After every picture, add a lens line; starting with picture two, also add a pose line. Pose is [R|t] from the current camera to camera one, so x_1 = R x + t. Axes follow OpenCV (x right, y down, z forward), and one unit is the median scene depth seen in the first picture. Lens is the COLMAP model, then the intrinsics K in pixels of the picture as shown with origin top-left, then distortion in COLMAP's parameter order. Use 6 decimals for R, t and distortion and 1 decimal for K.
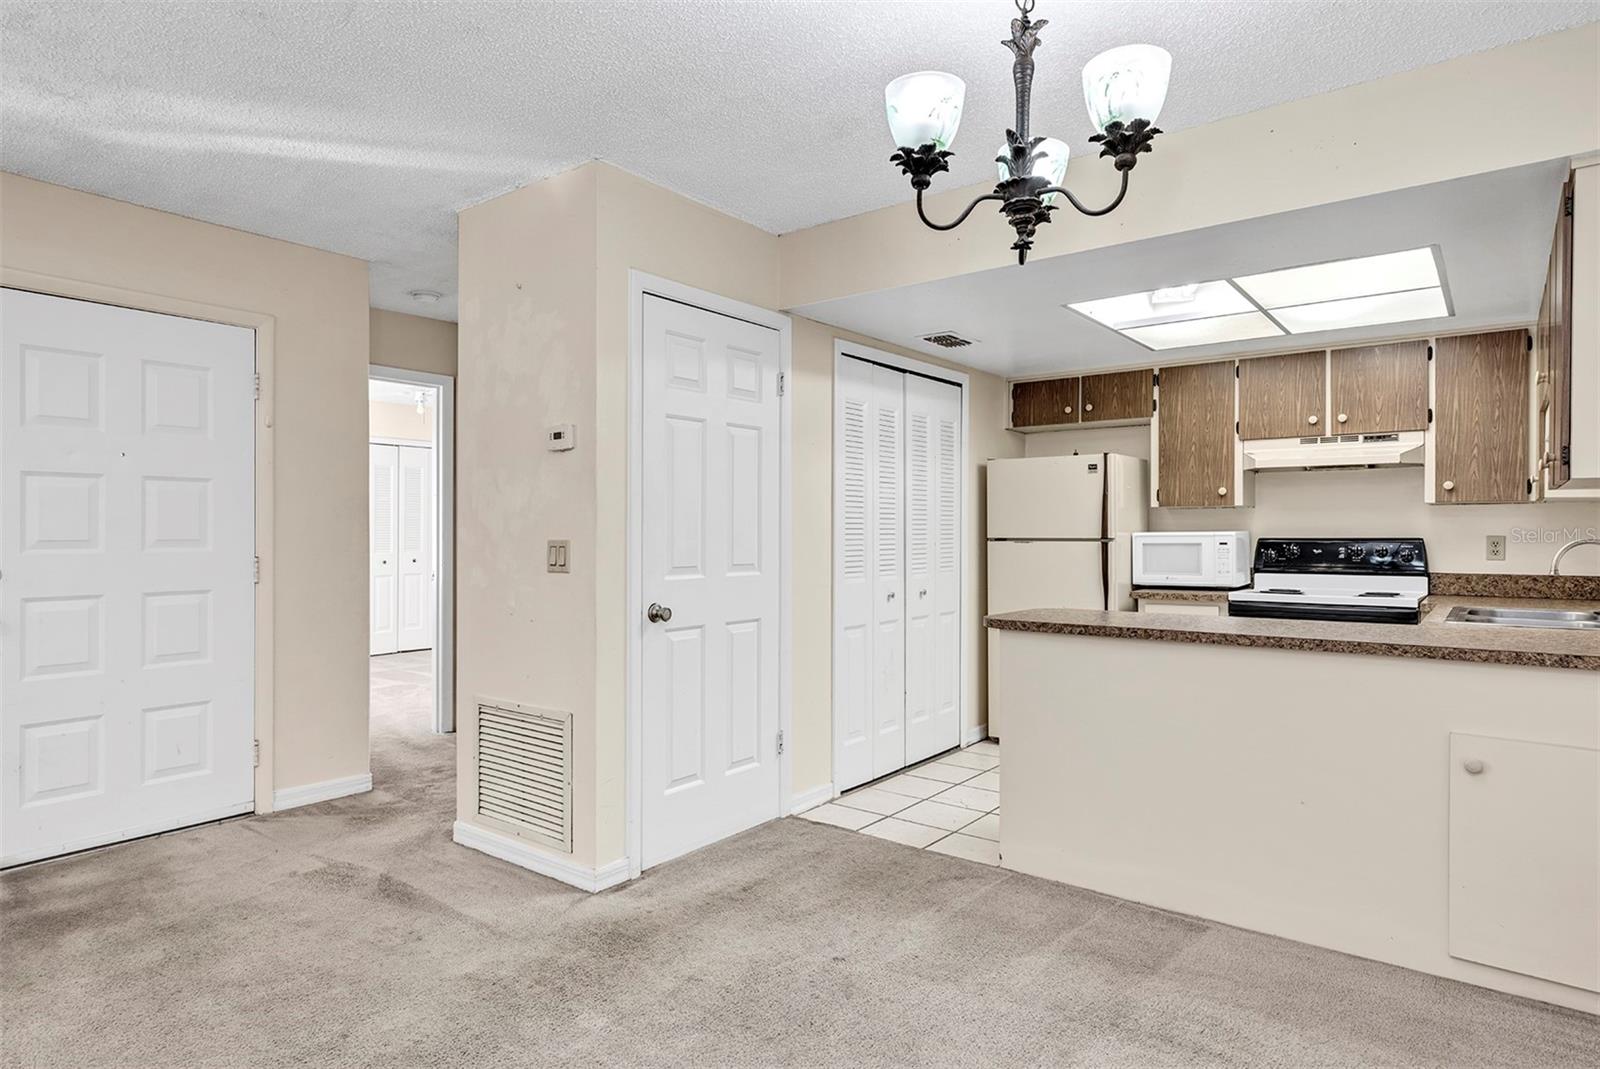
lens RADIAL K [[902.5, 0, 788.9], [0, 902.5, 529.9], [0, 0, 1]] dist [0.006960, 0.000815]
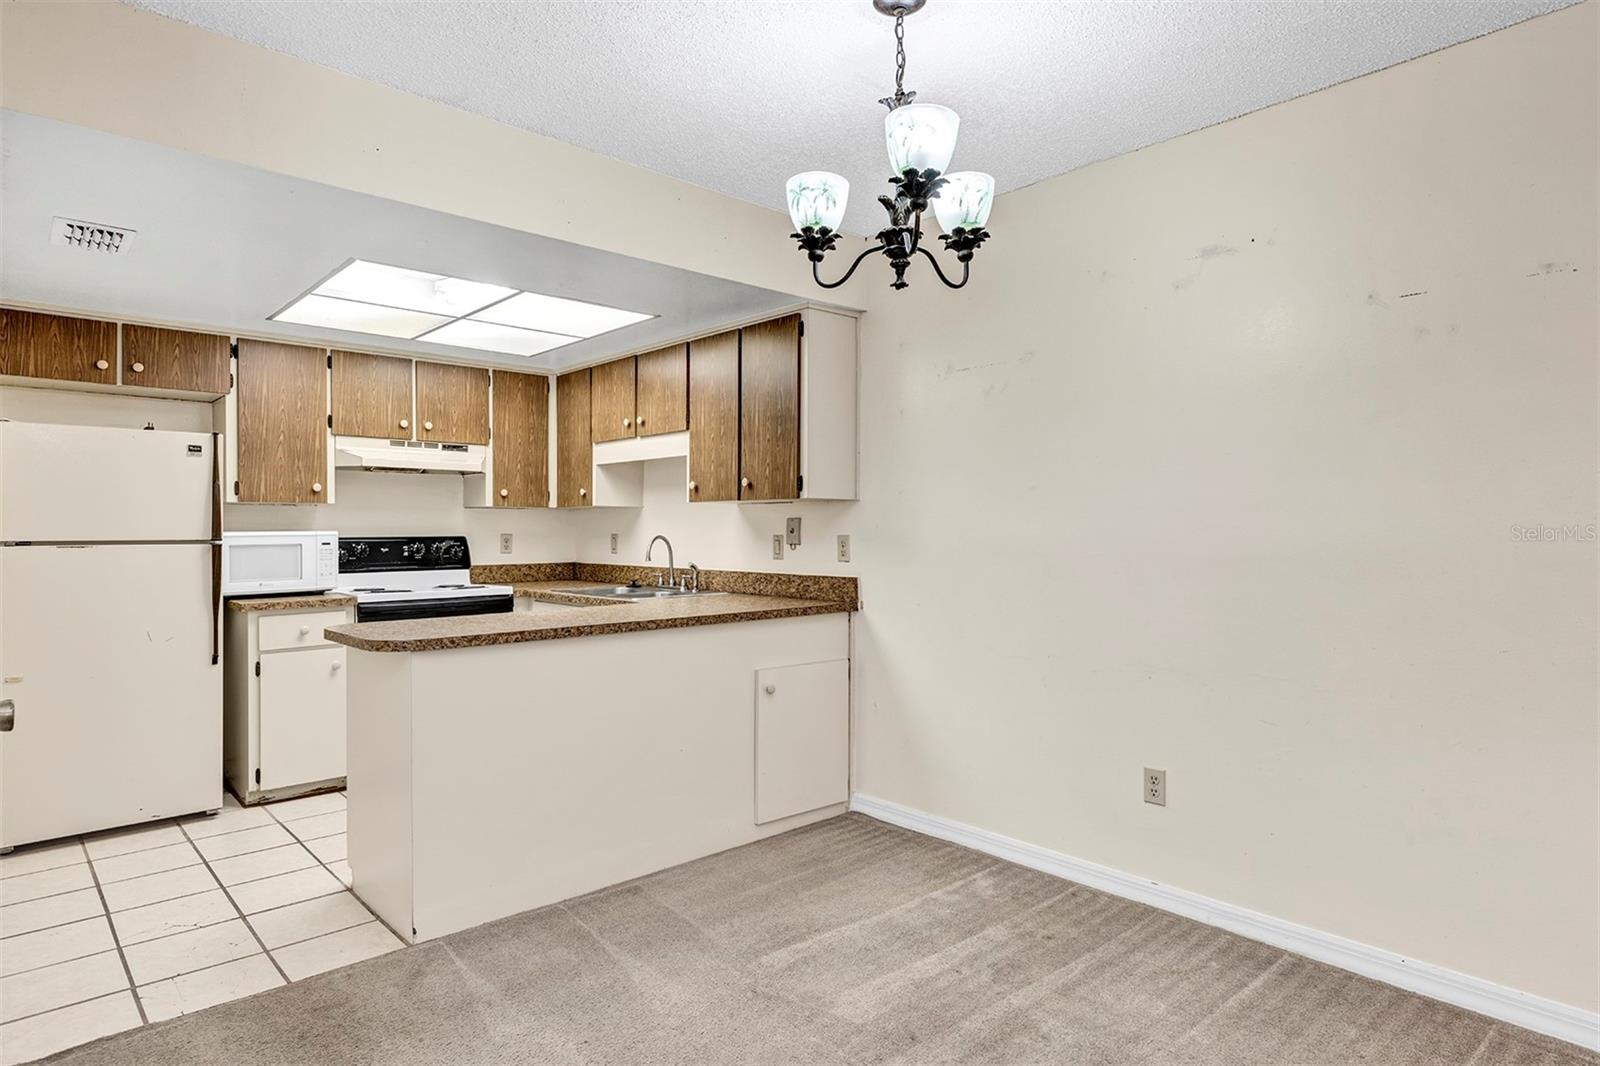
lens RADIAL K [[902.5, 0, 788.9], [0, 902.5, 528.4], [0, 0, 1]] dist [0.006960, 0.000815]
pose [[0.174709, 0.000856, 0.984620, -0.386238], [-0.000610, 1.000000, -0.000761, -0.000445], [-0.984620, -0.000468, 0.174710, 0.399214]]
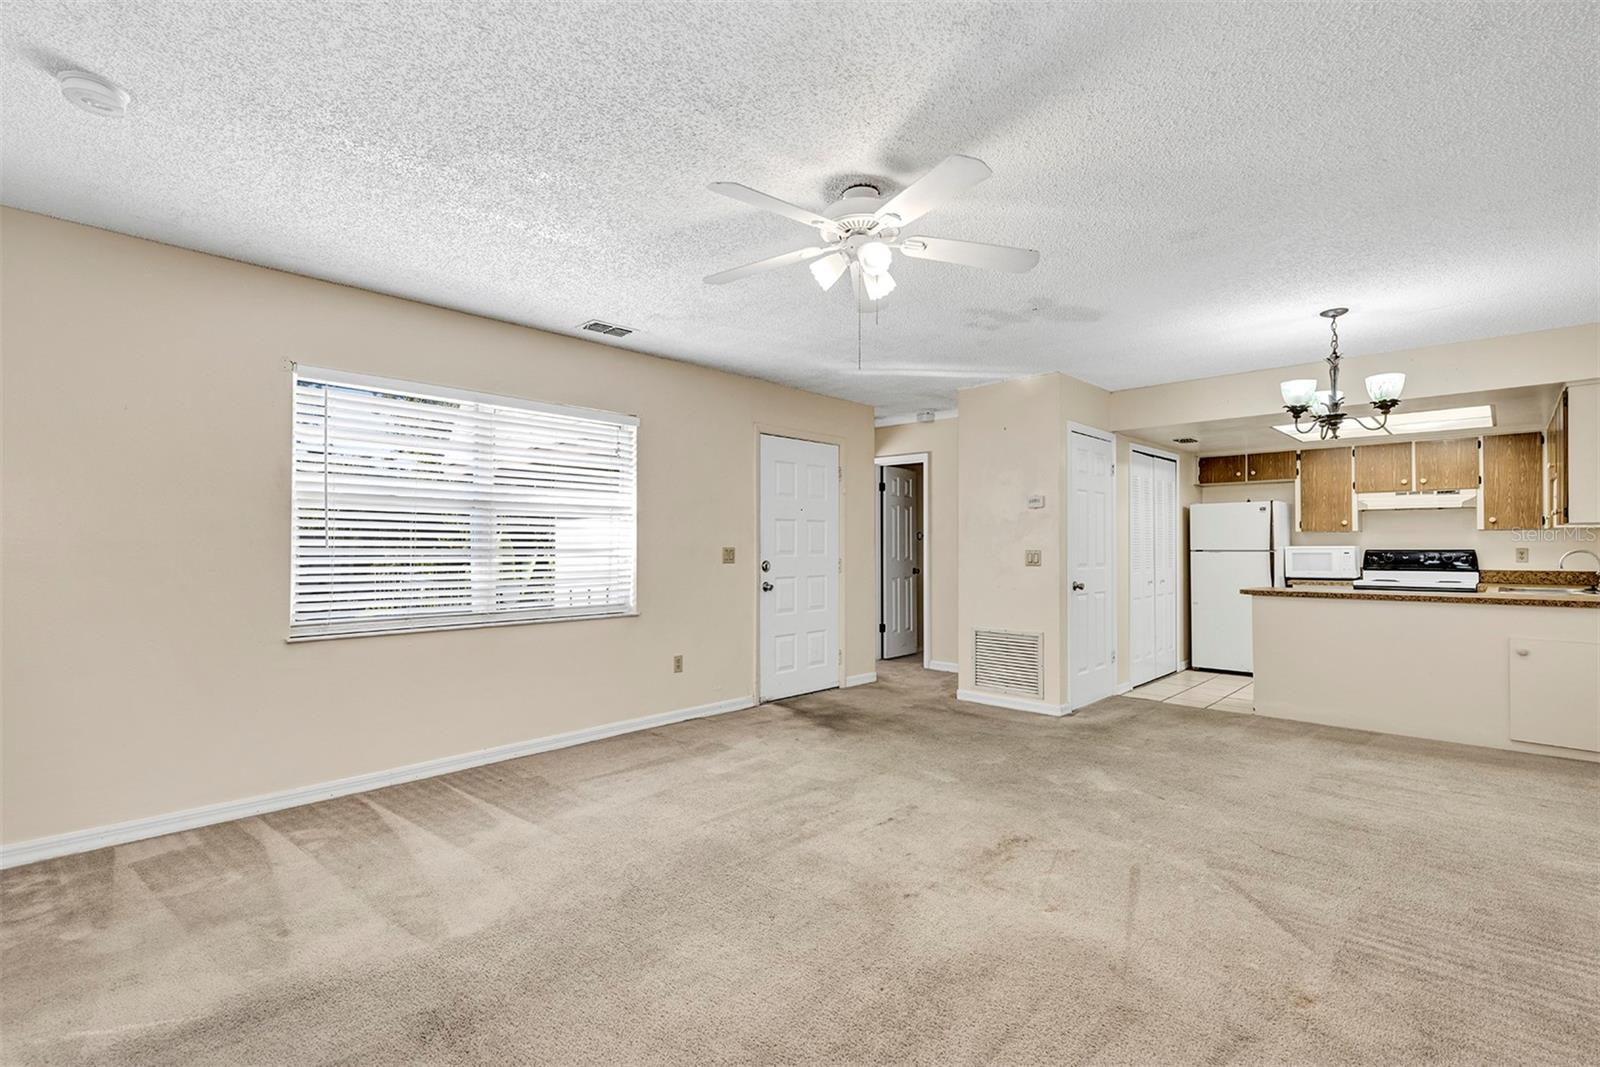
lens RADIAL K [[730.5, 0, 793.0], [0, 730.5, 533.7], [0, 0, 1]] dist [0.007782, 0.000678]
pose [[0.994816, -0.002270, -0.101667, -0.465911], [0.000717, 0.999883, -0.015300, -0.000970], [0.101689, 0.015148, 0.994701, -0.545659]]
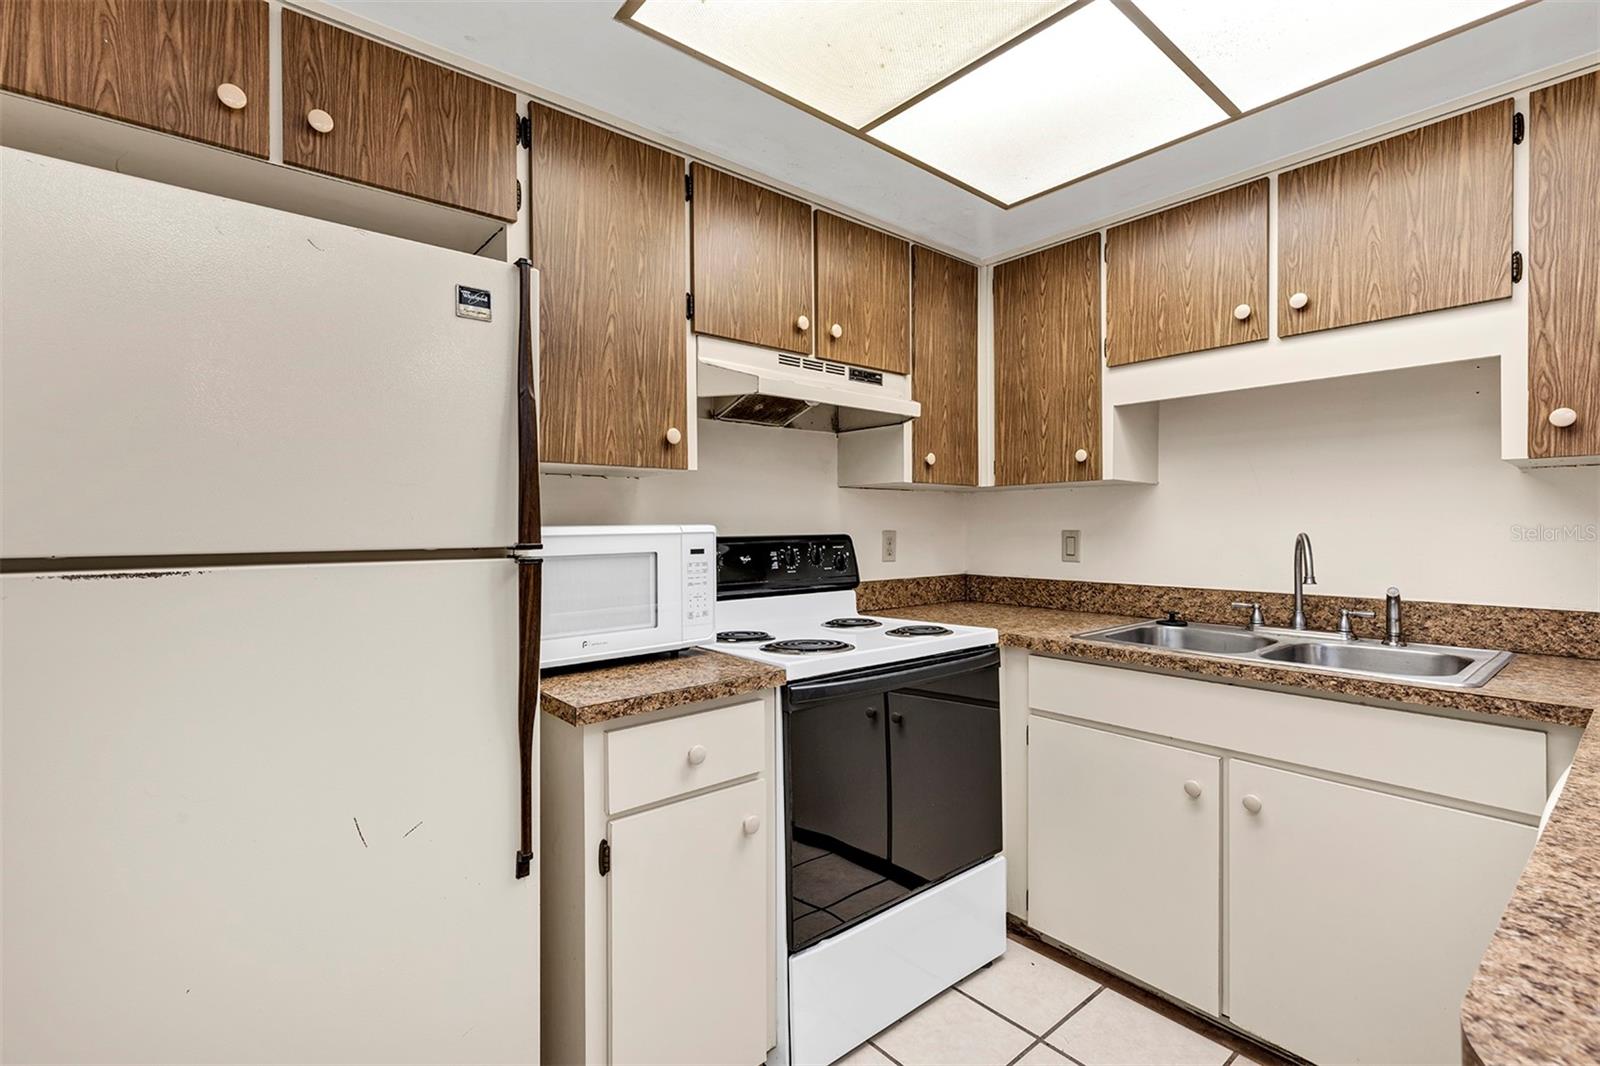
lens RADIAL K [[730.7, 0, 794.4], [0, 730.7, 528.5], [0, 0, 1]] dist [0.006057, 0.000056]
pose [[0.210389, -0.003354, 0.977612, 0.147254], [0.000705, 0.999994, 0.003279, 0.002724], [-0.977617, -0.000001, 0.210391, 0.954193]]
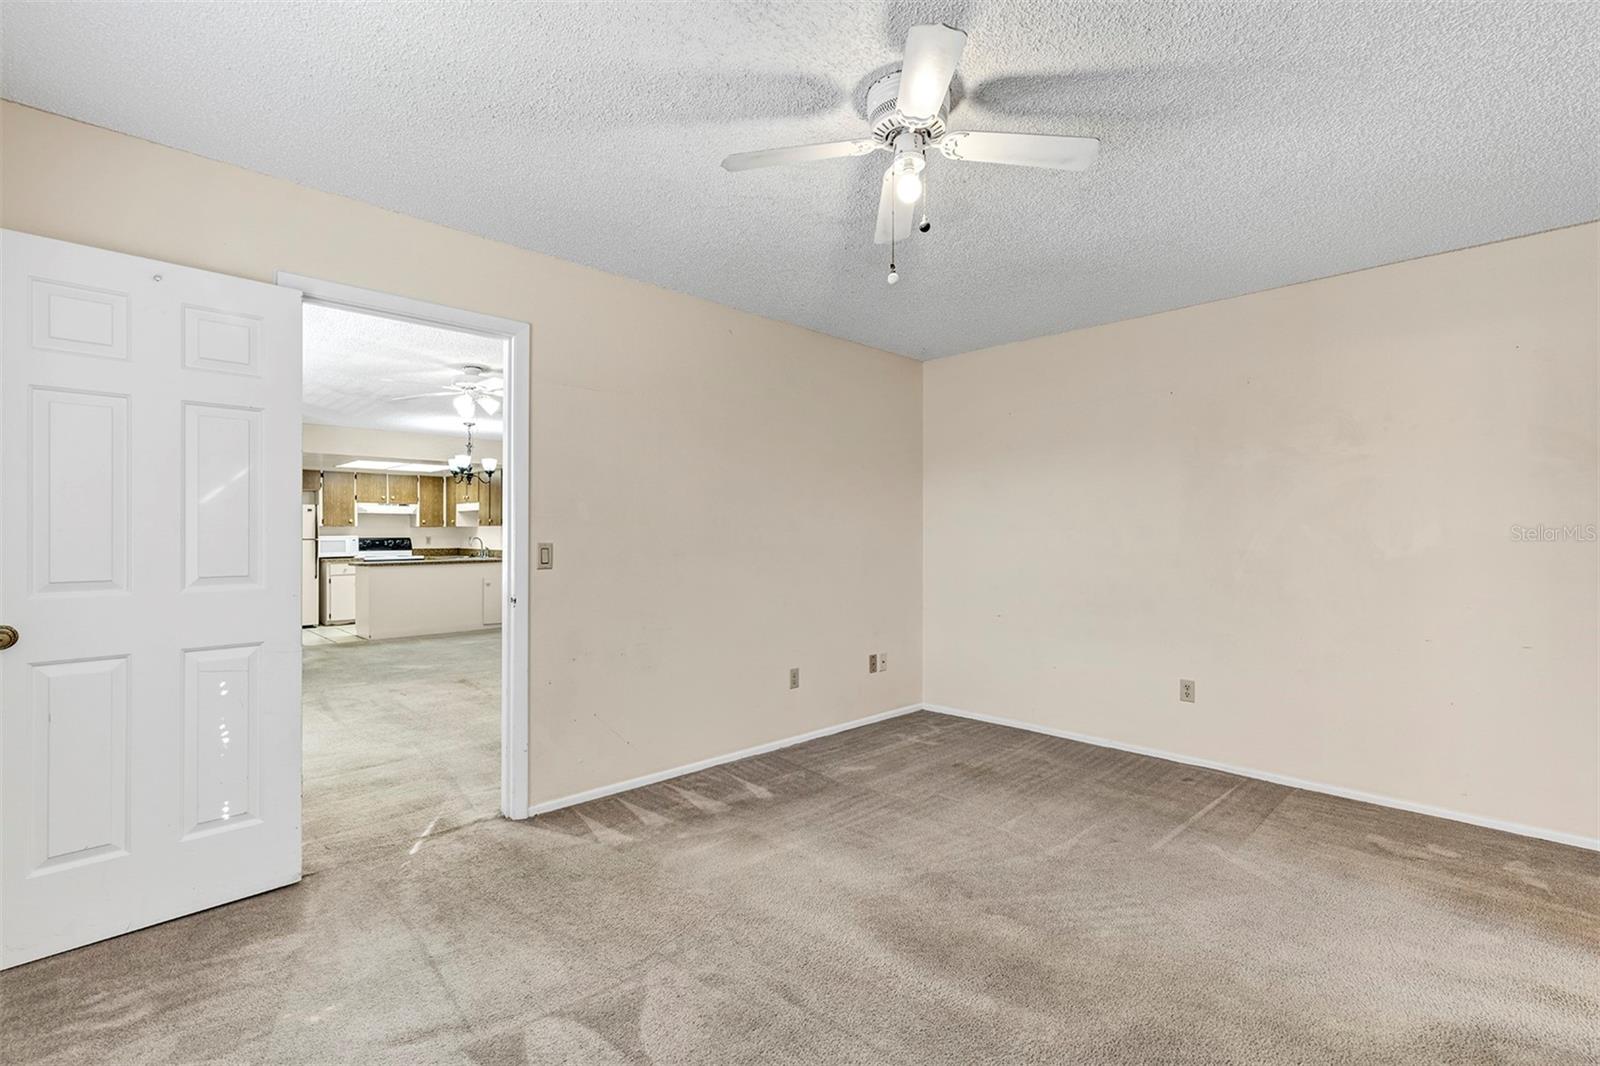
lens RADIAL K [[730.5, 0, 793.0], [0, 730.5, 533.2], [0, 0, 1]] dist [0.007782, 0.000678]
pose [[0.142020, -0.000273, 0.989864, -1.639879], [-0.001109, 0.999999, 0.000435, -0.009146], [-0.989863, -0.001160, 0.142020, -0.669249]]
